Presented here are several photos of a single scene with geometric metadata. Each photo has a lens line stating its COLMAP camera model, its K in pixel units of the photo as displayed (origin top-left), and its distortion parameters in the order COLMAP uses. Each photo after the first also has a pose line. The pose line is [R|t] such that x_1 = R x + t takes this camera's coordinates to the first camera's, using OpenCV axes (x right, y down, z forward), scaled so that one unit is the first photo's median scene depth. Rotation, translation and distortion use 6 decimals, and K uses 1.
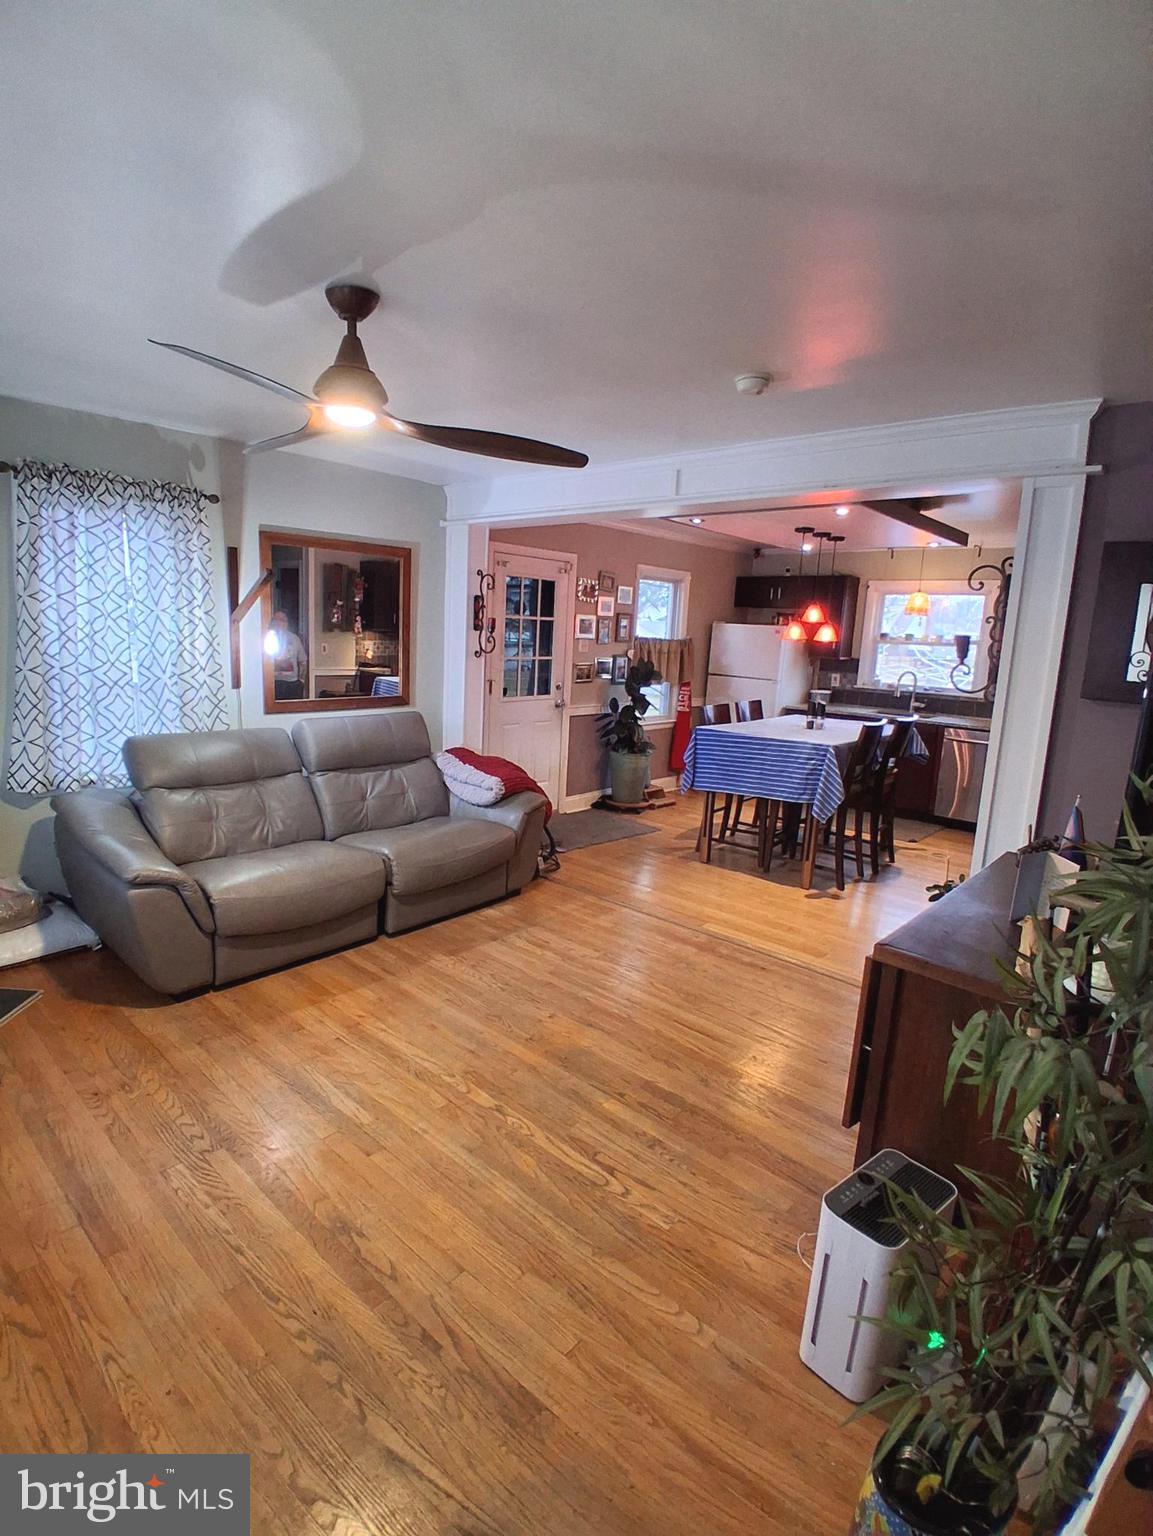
lens RADIAL K [[749.6, 0, 558.9], [0, 749.6, 765.1], [0, 0, 1]] dist [0.002595, -0.040895]
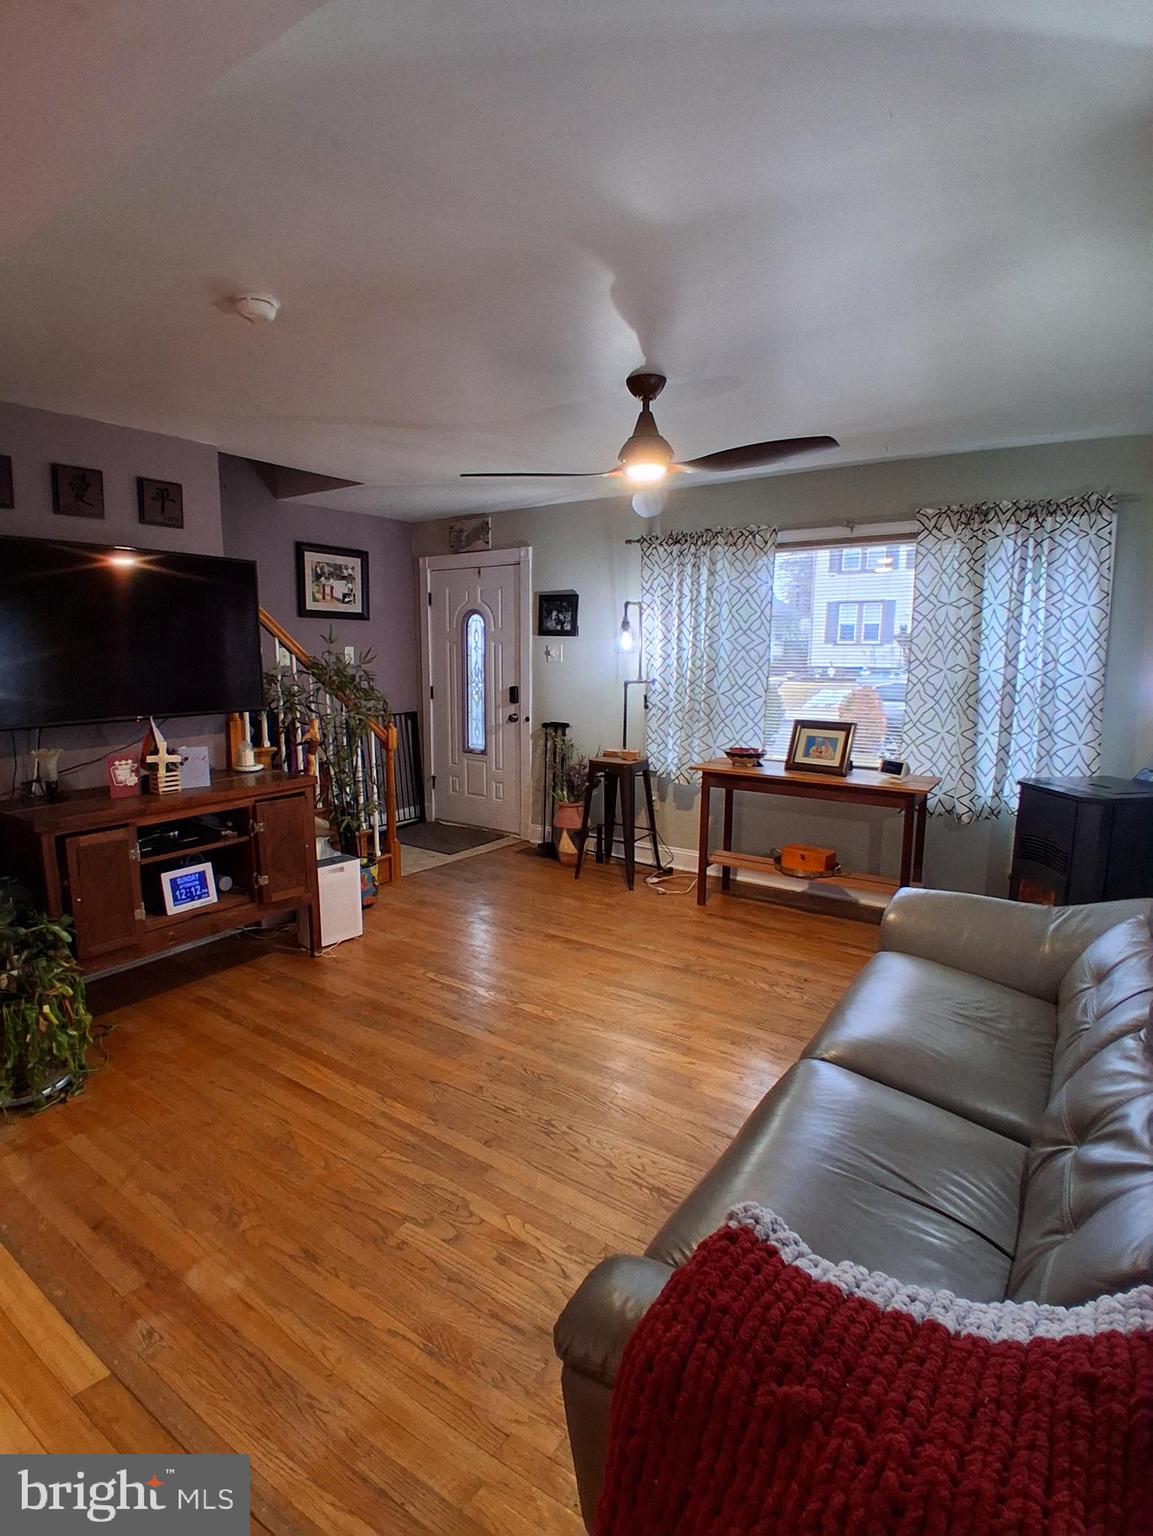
lens RADIAL K [[749.6, 0, 558.9], [0, 749.6, 765.1], [0, 0, 1]] dist [0.002595, -0.040895]
pose [[-0.989418, -0.027448, -0.142475, 0.025438], [-0.072618, 0.943791, 0.322467, -0.223935], [0.125616, 0.329401, -0.935797, 1.349663]]
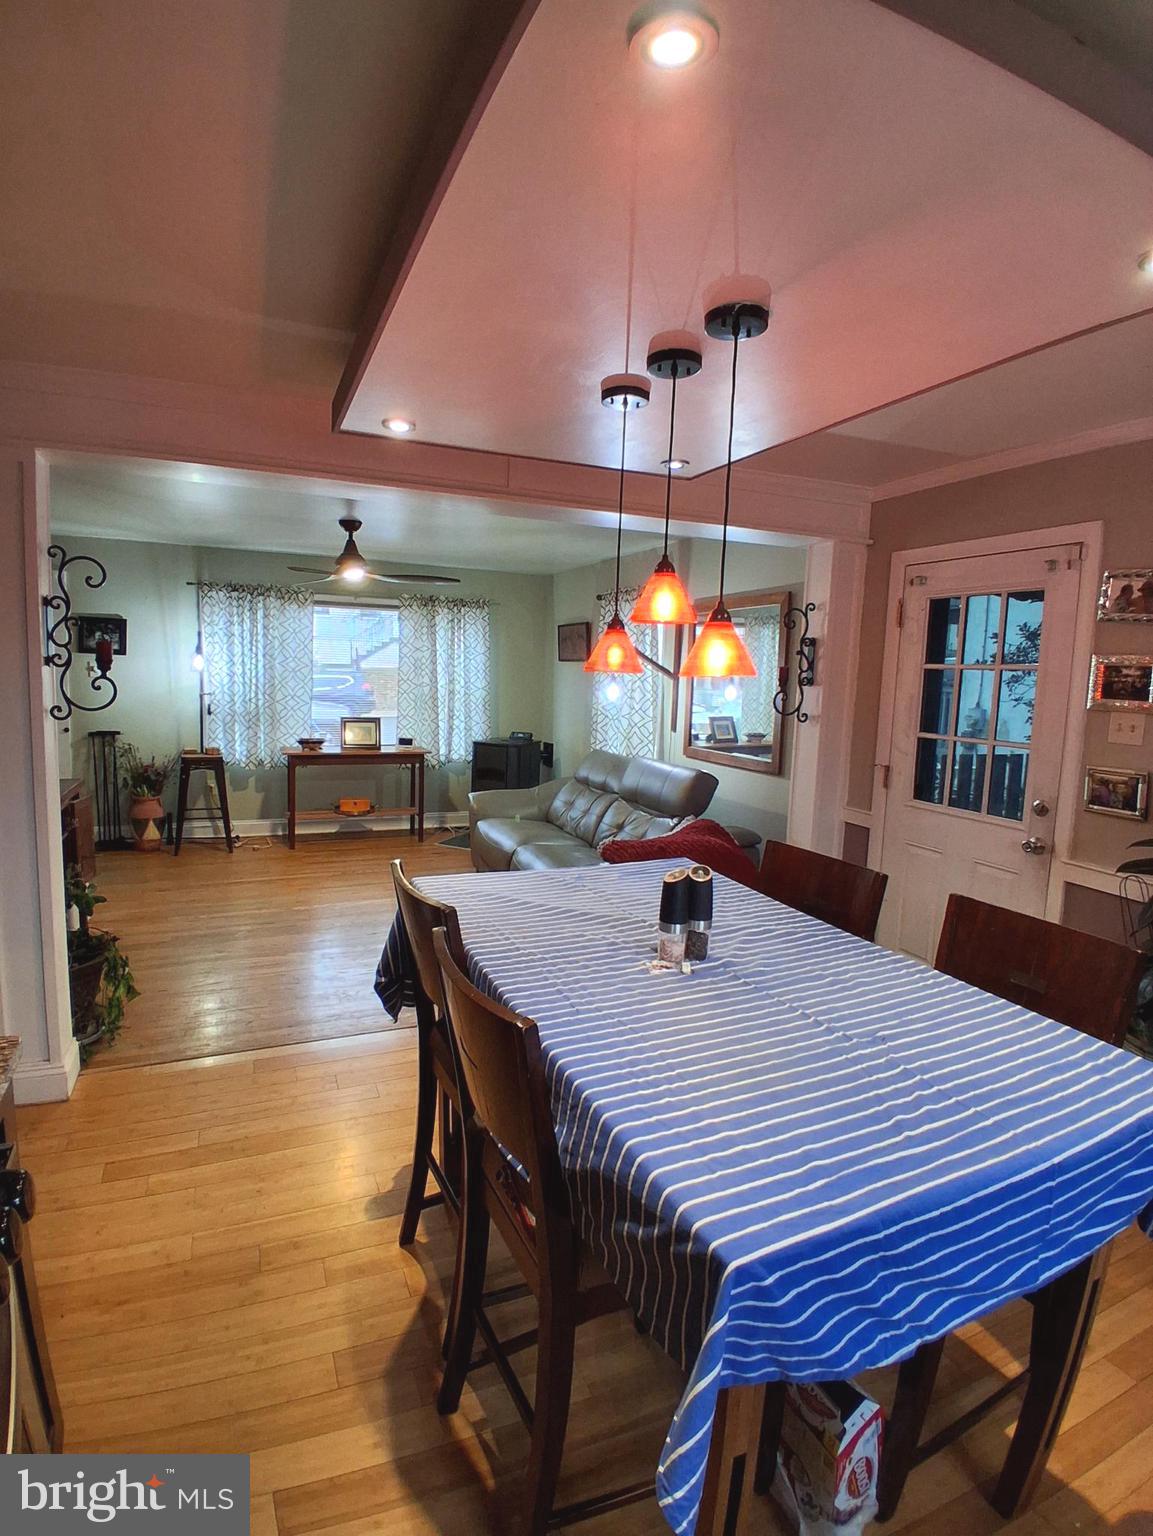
lens RADIAL K [[749.6, 0, 558.9], [0, 749.6, 765.1], [0, 0, 1]] dist [0.002595, -0.040895]
pose [[-0.407915, 0.053460, -0.911454, 0.888071], [-0.216973, 0.964010, 0.153647, -0.223180], [0.886864, 0.260435, -0.381635, 1.466603]]
